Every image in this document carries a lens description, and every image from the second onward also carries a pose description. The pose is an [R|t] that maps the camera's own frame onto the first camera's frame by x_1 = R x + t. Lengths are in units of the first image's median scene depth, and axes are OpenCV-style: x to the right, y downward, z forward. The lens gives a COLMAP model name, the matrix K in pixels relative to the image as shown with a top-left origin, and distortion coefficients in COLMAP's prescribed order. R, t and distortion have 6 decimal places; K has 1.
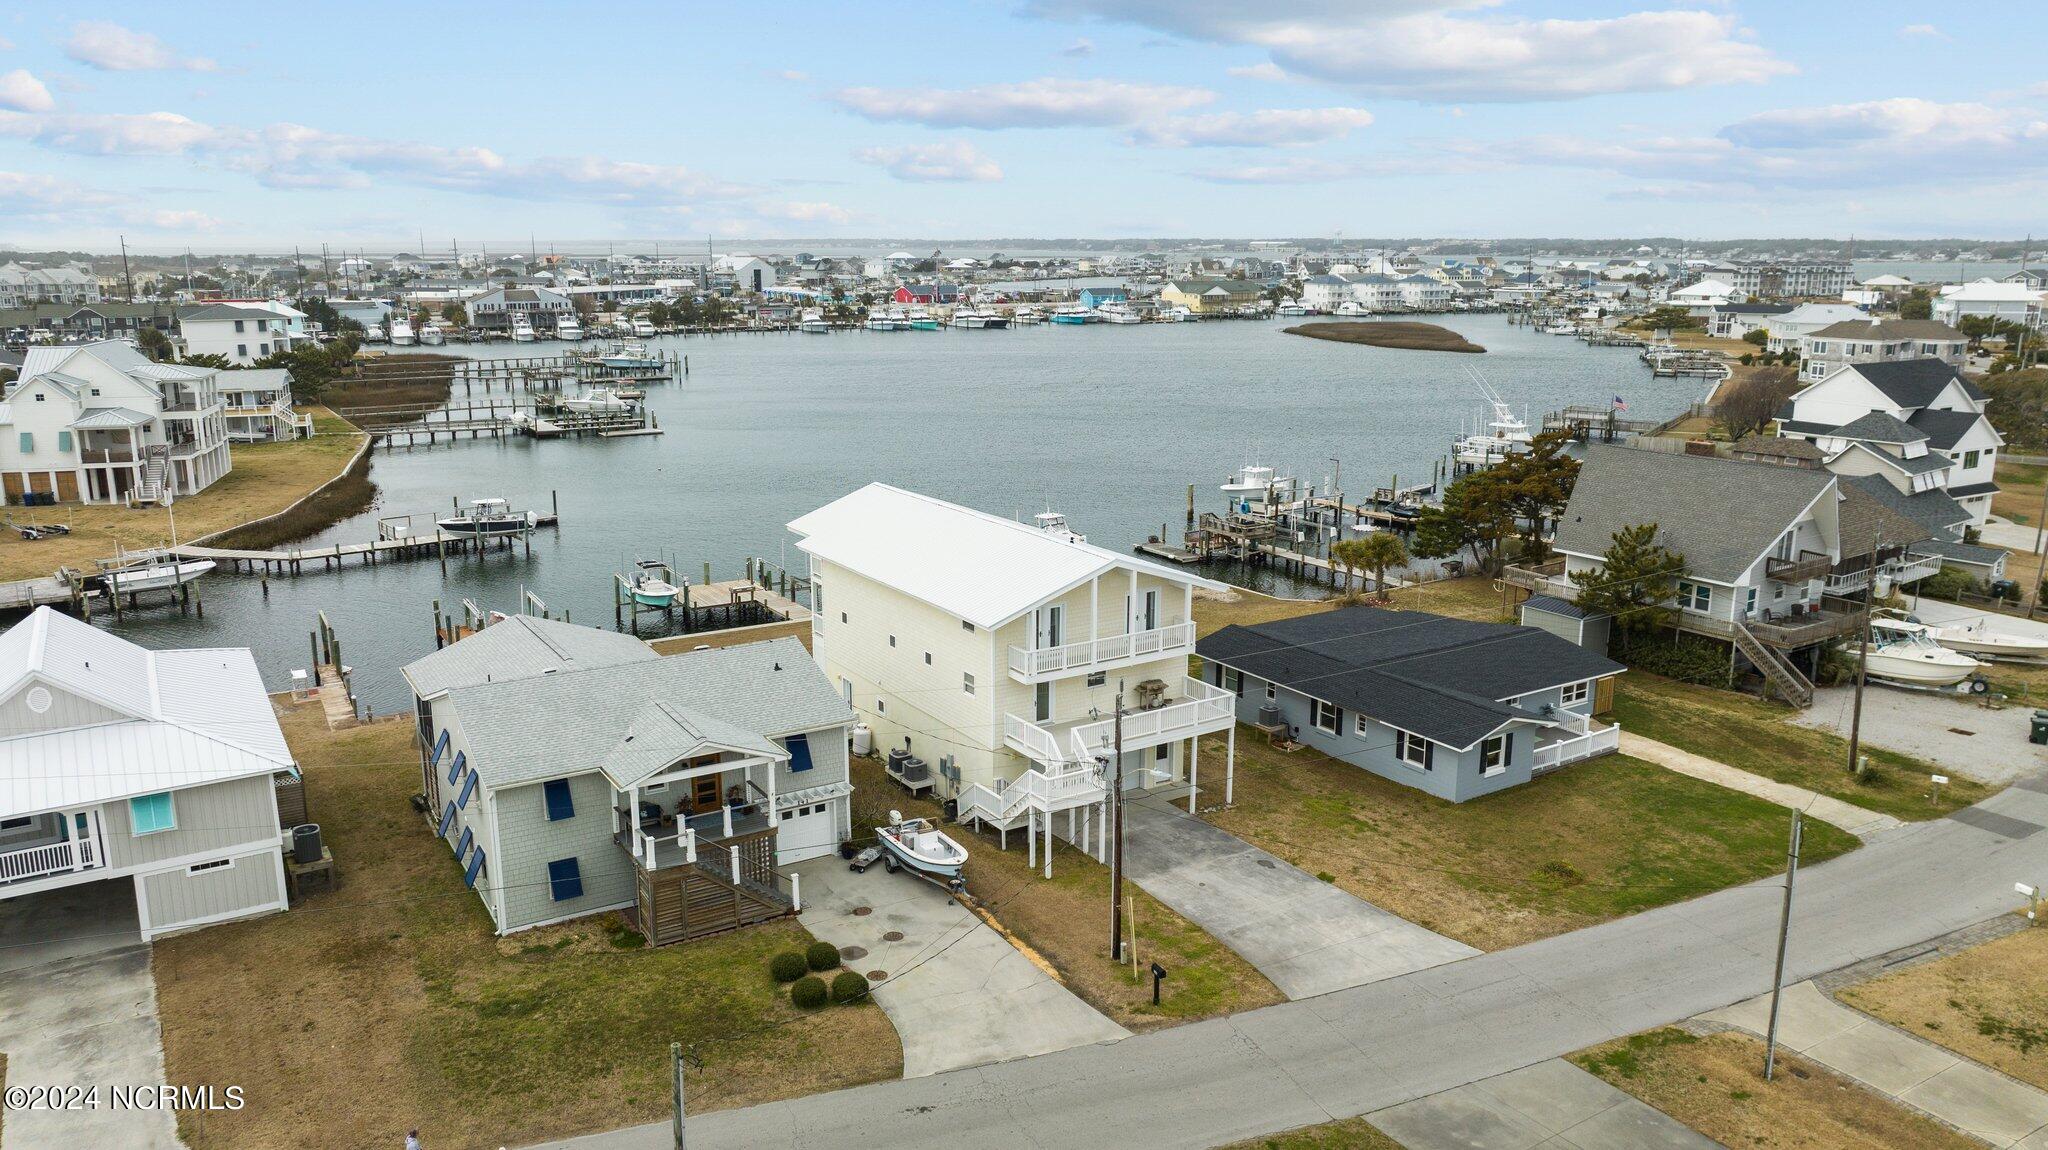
lens RADIAL K [[1439.3, 0, 1024.0], [0, 1439.3, 575.0], [0, 0, 1]] dist [-0.029230, 0.021972]
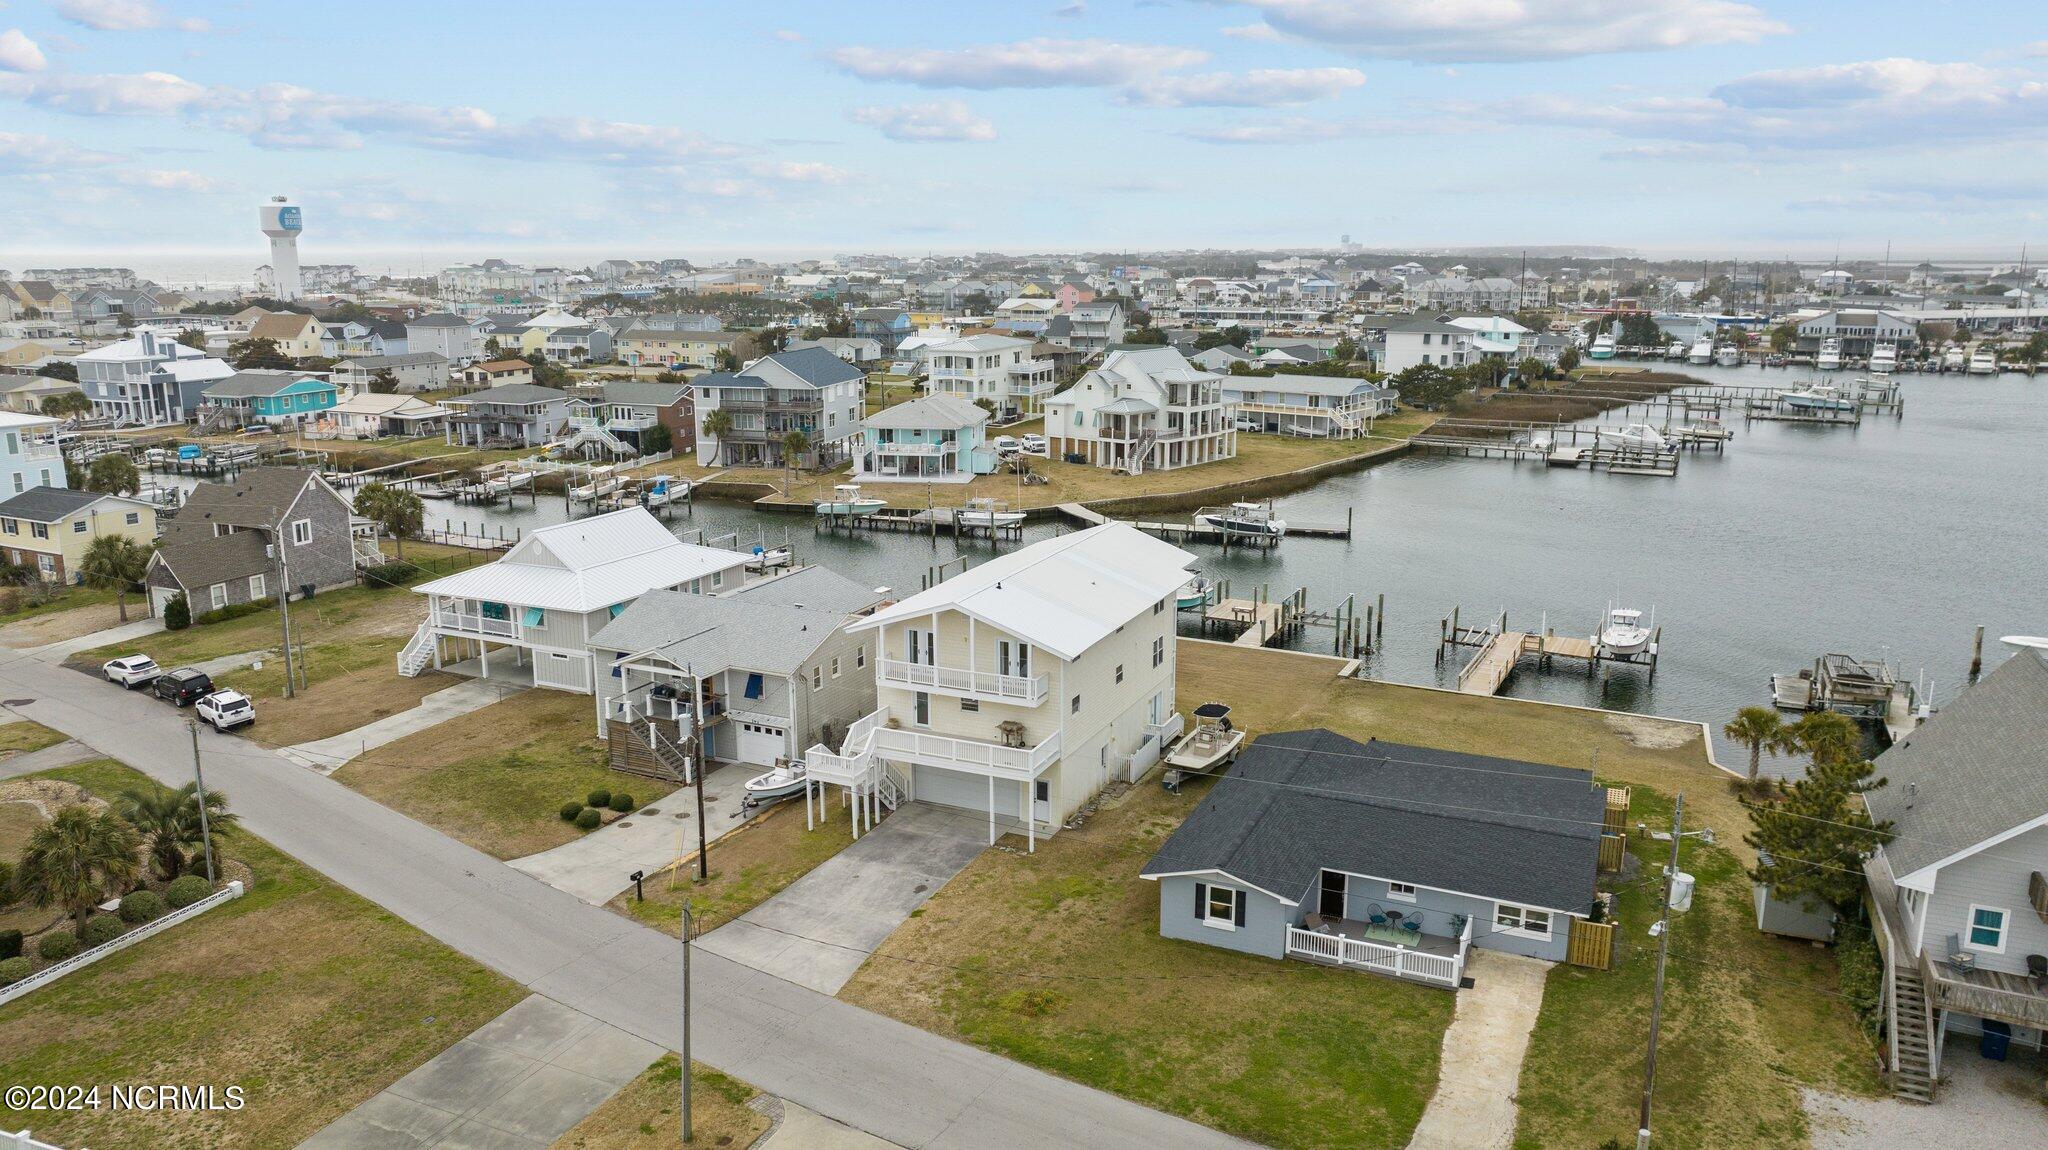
lens RADIAL K [[1436.3, 0, 1024.0], [0, 1436.3, 575.0], [0, 0, 1]] dist [-0.020640, 0.000125]
pose [[0.539842, 0.185382, -0.821099, 0.760294], [-0.187483, 0.977426, 0.097413, -0.113987], [0.820622, 0.101354, 0.562412, 0.287480]]
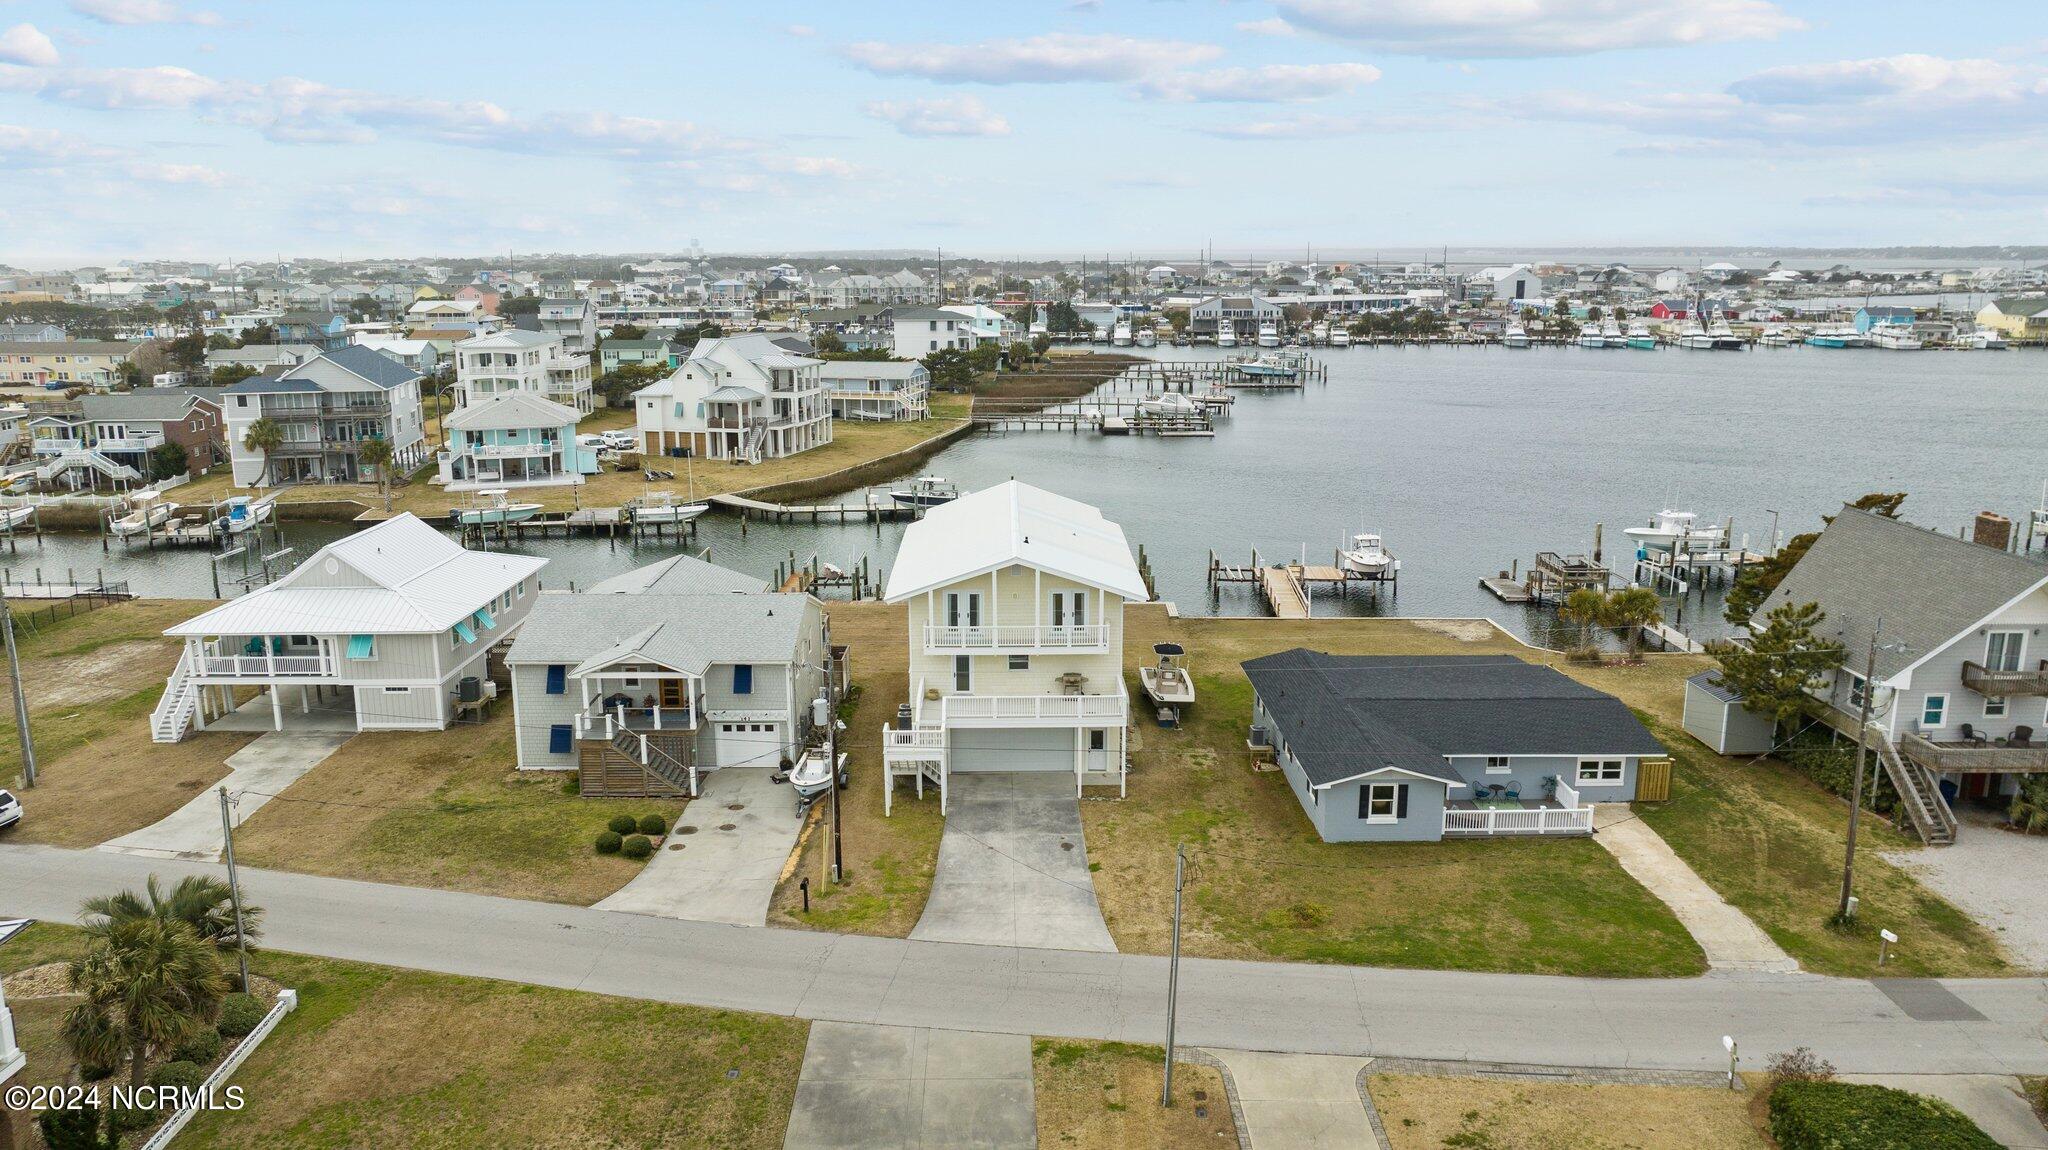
lens RADIAL K [[1438.3, 0, 1024.0], [0, 1438.3, 575.0], [0, 0, 1]] dist [-0.021241, 0.001859]
pose [[0.849096, 0.112891, -0.516035, 0.476339], [-0.115488, 0.992937, 0.027193, -0.020811], [0.515460, 0.036507, 0.856136, 0.028264]]
